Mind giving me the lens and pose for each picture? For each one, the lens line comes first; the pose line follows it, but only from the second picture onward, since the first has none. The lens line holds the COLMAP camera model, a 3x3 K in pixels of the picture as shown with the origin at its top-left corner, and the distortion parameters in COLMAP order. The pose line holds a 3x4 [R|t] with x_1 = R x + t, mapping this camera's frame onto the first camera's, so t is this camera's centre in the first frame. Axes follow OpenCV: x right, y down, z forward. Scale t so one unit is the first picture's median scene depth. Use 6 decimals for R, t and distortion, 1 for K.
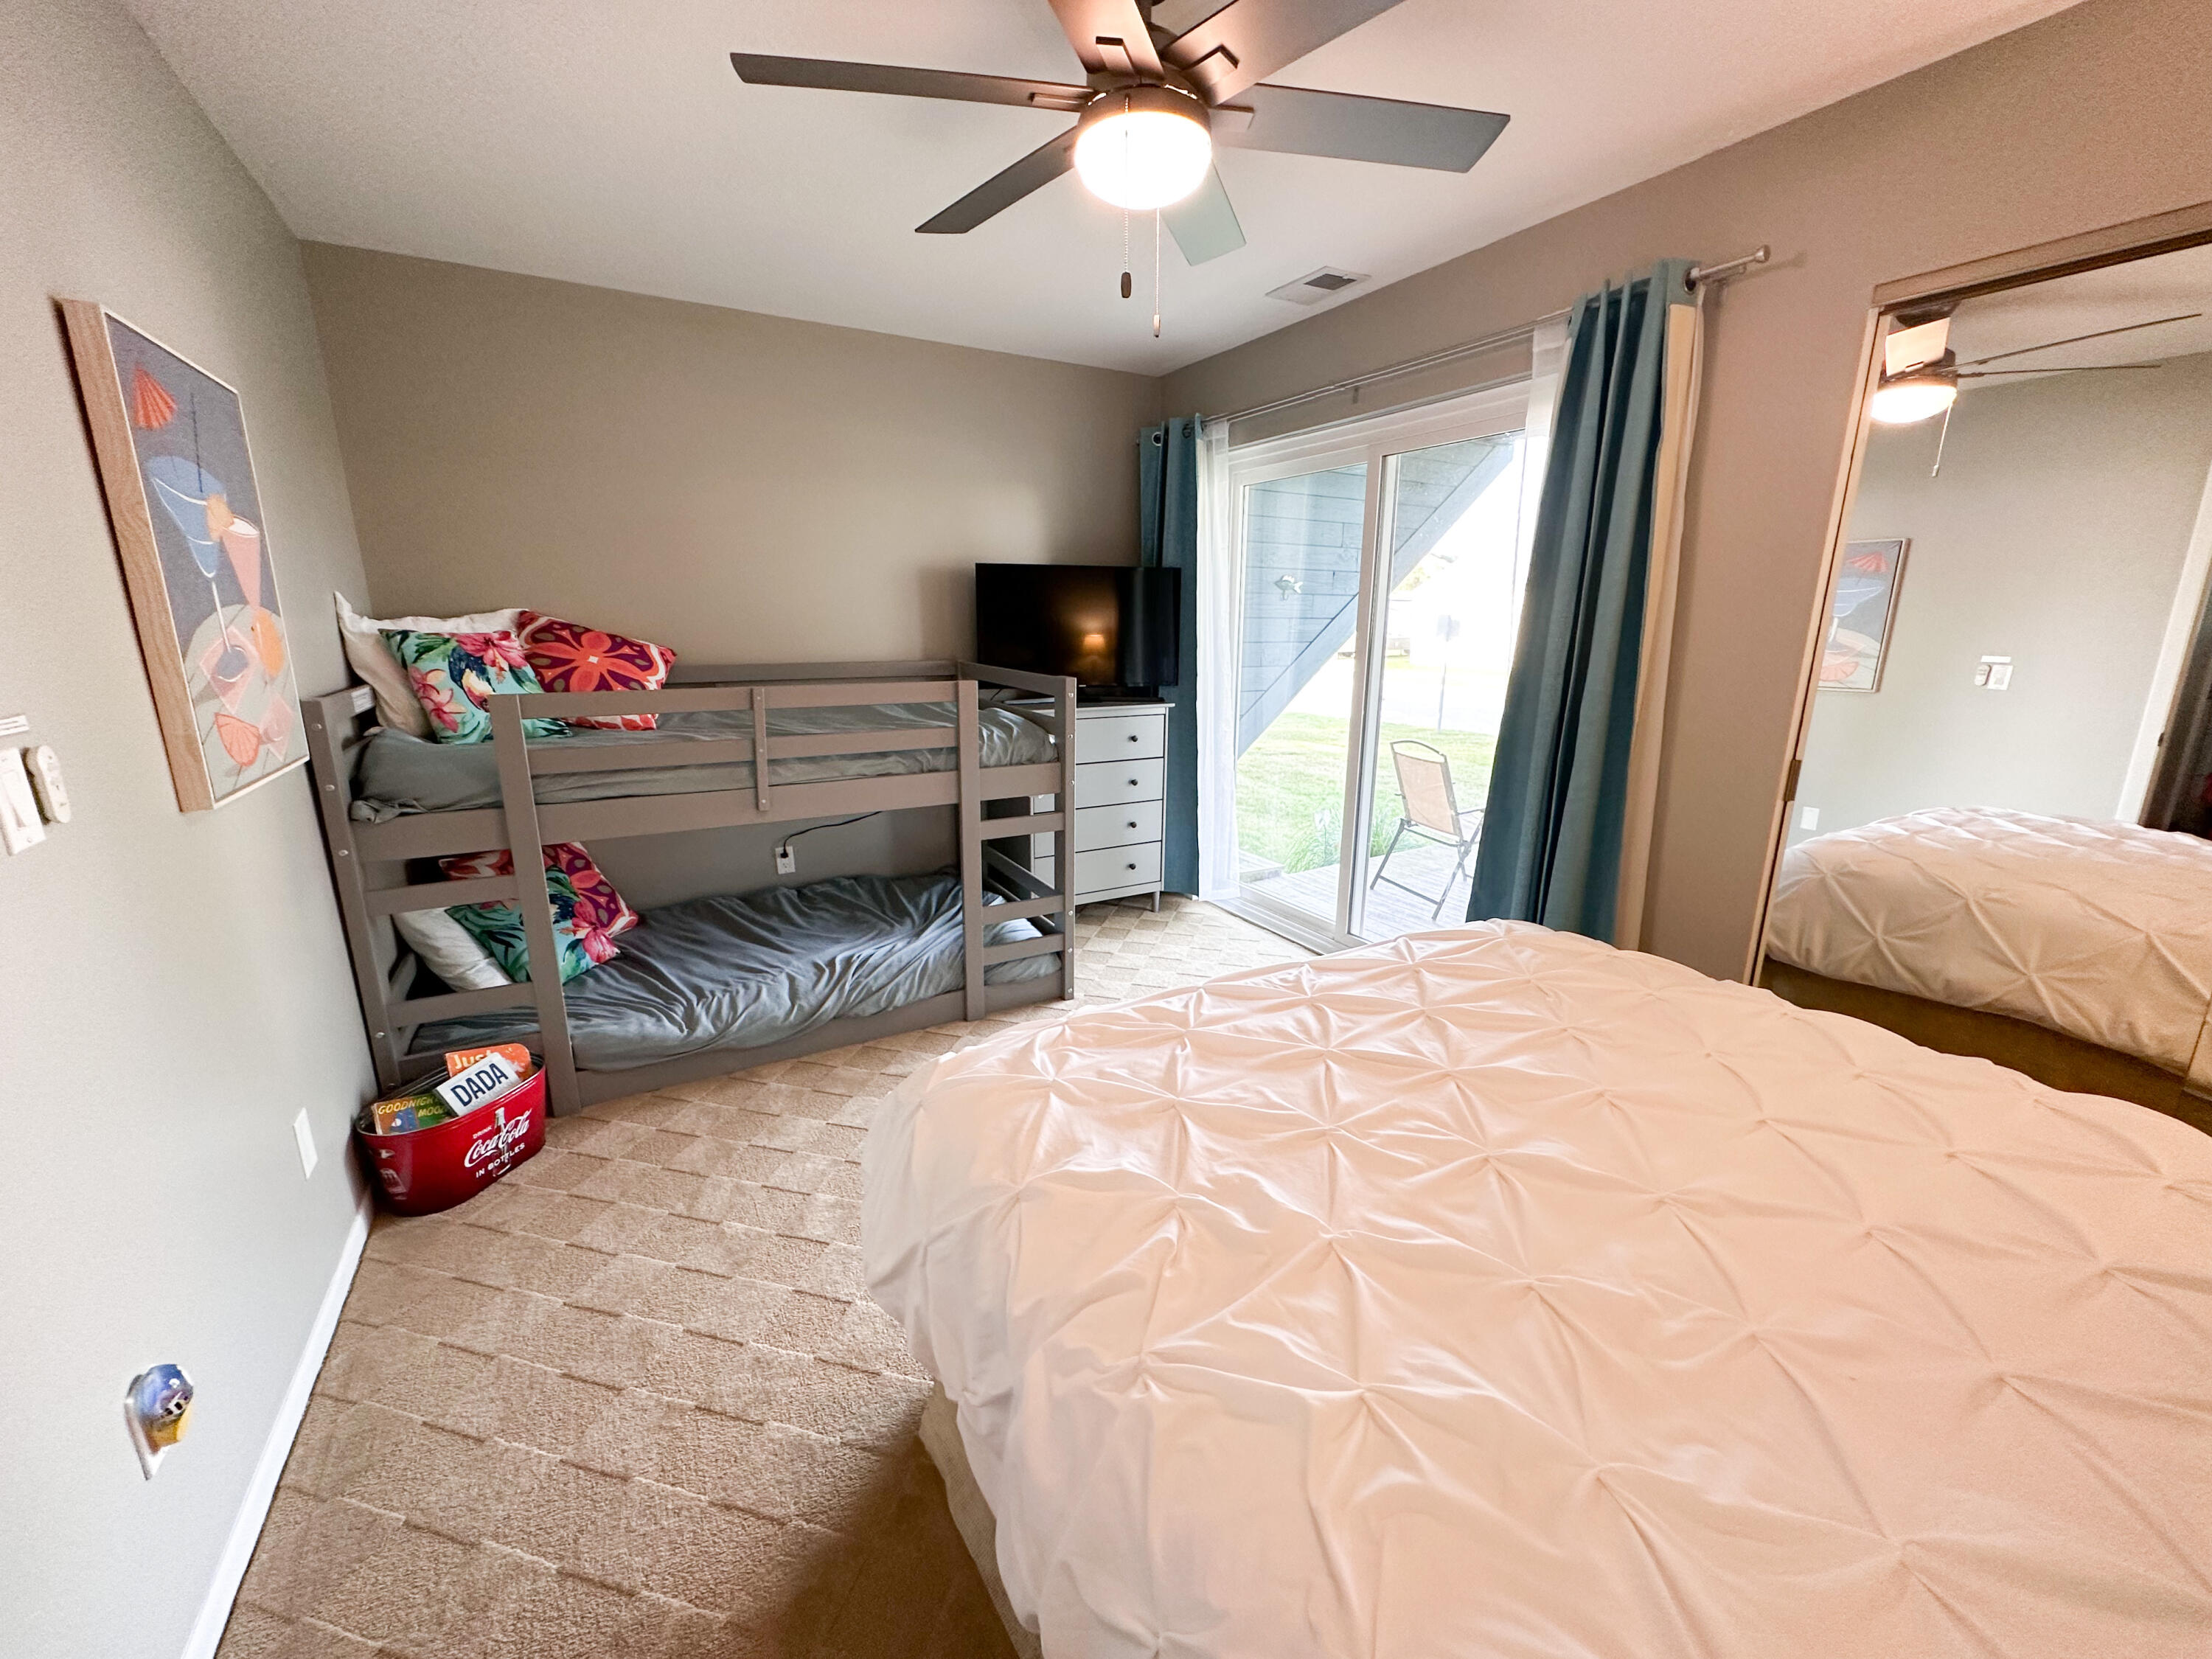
lens RADIAL K [[878.1, 0, 1108.1], [0, 878.1, 828.0], [0, 0, 1]] dist [0.000530, 0.000008]
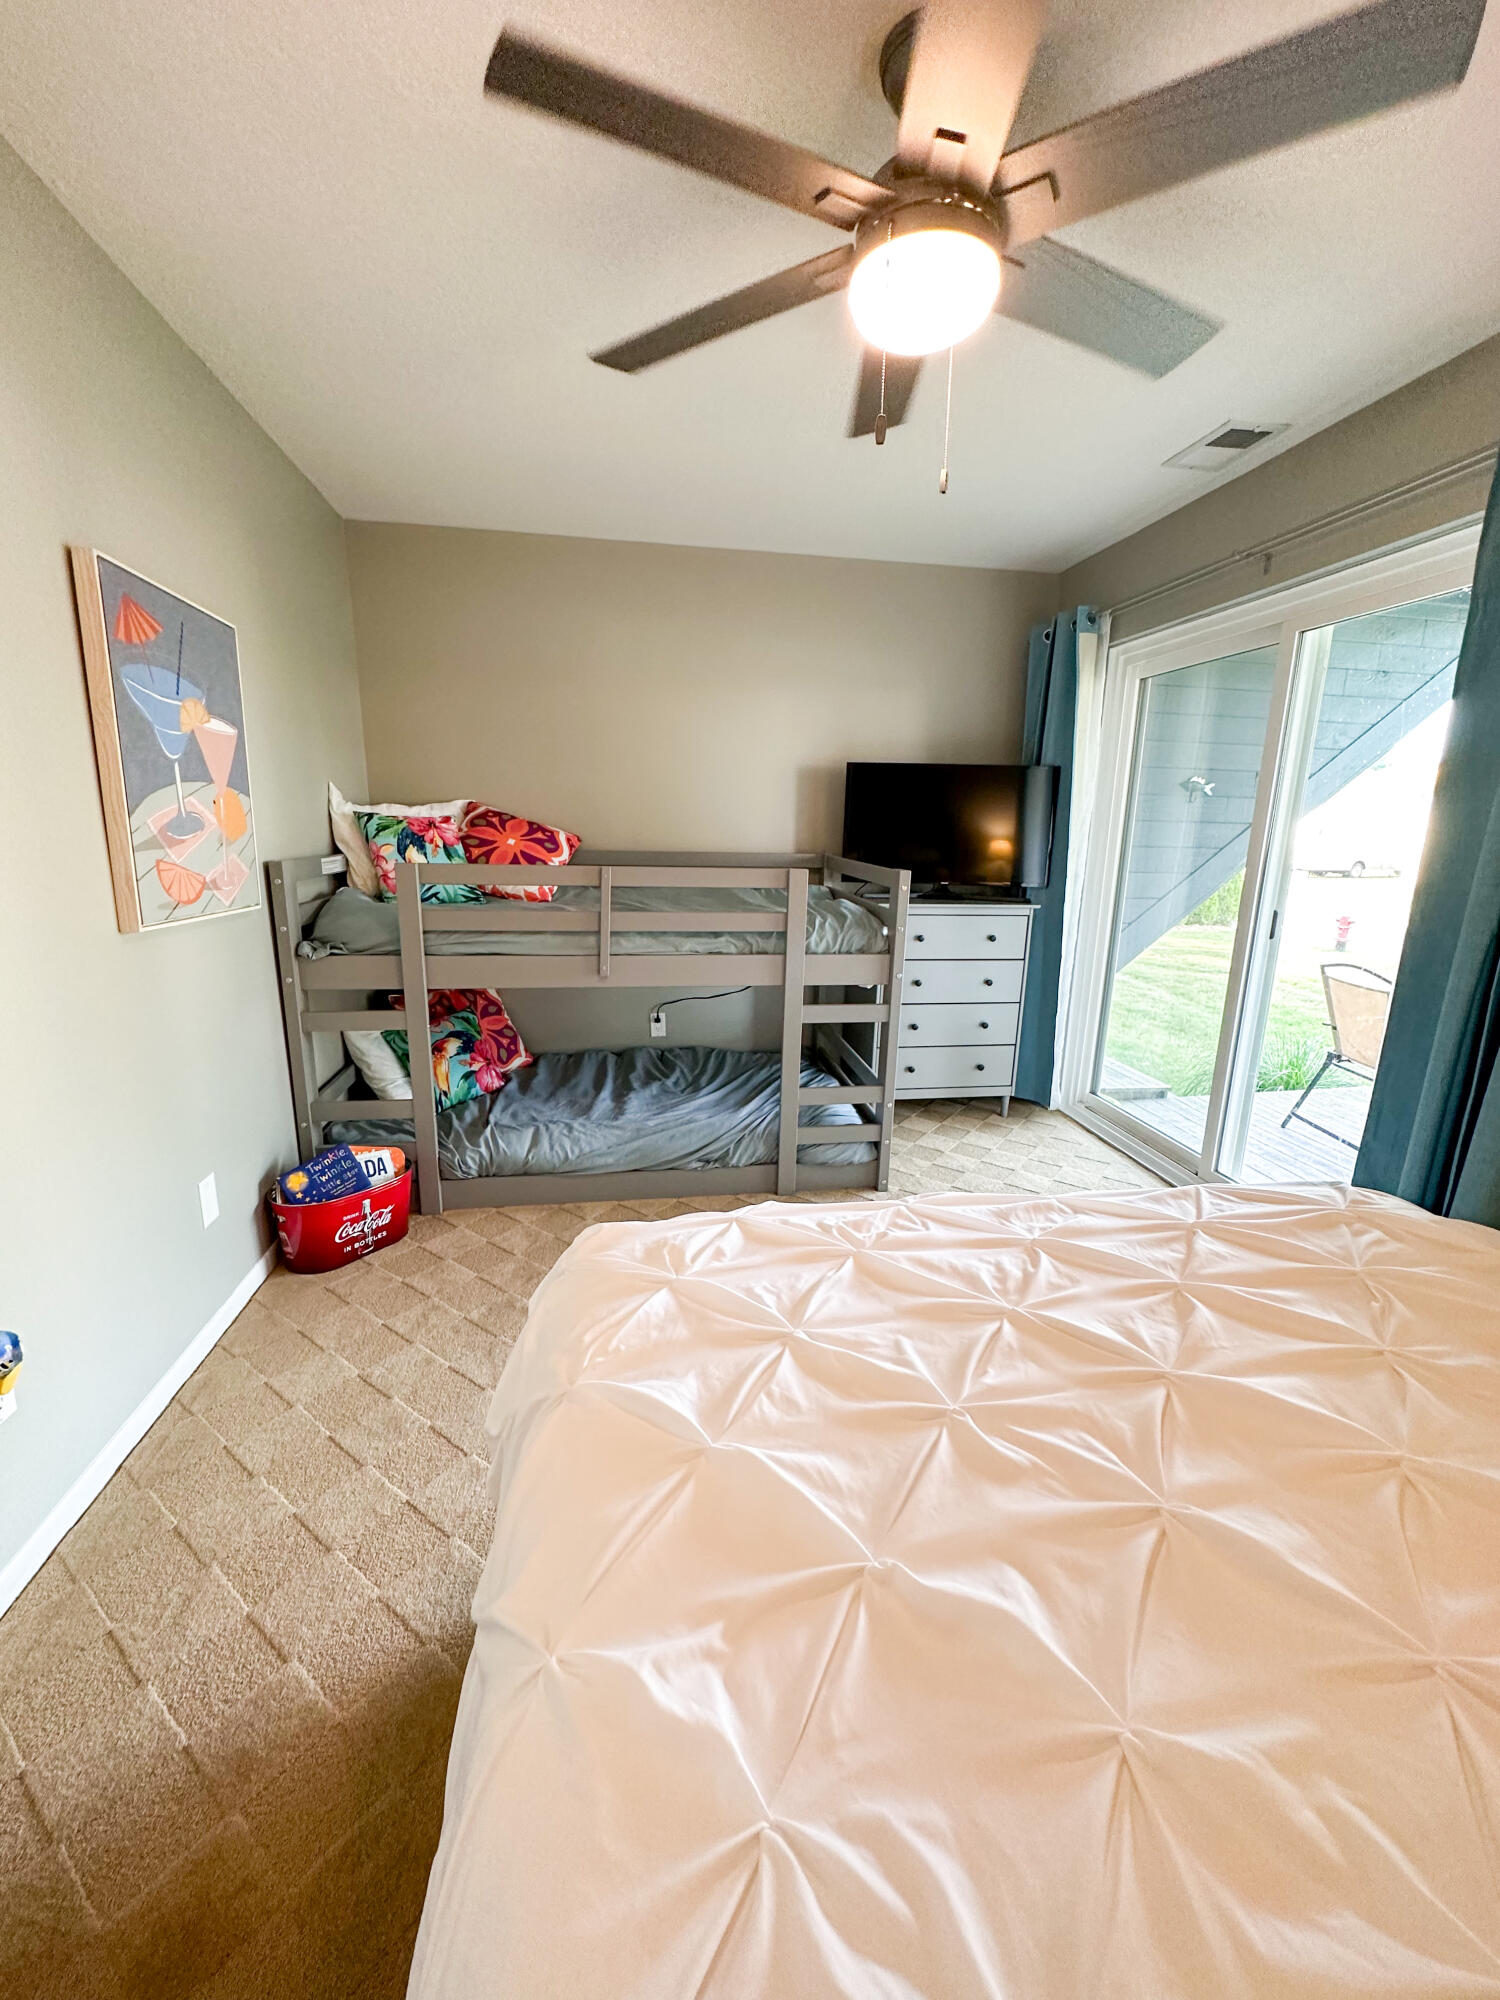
lens RADIAL K [[794.0, 0, 750.0], [0, 794.0, 1000.0], [0, 0, 1]] dist [0.000530, 0.000008]
pose [[0.936158, 0.091418, -0.339488, 0.114678], [-0.098677, 0.995111, -0.004142, -0.003444], [0.337449, 0.037377, 0.940601, 0.097083]]
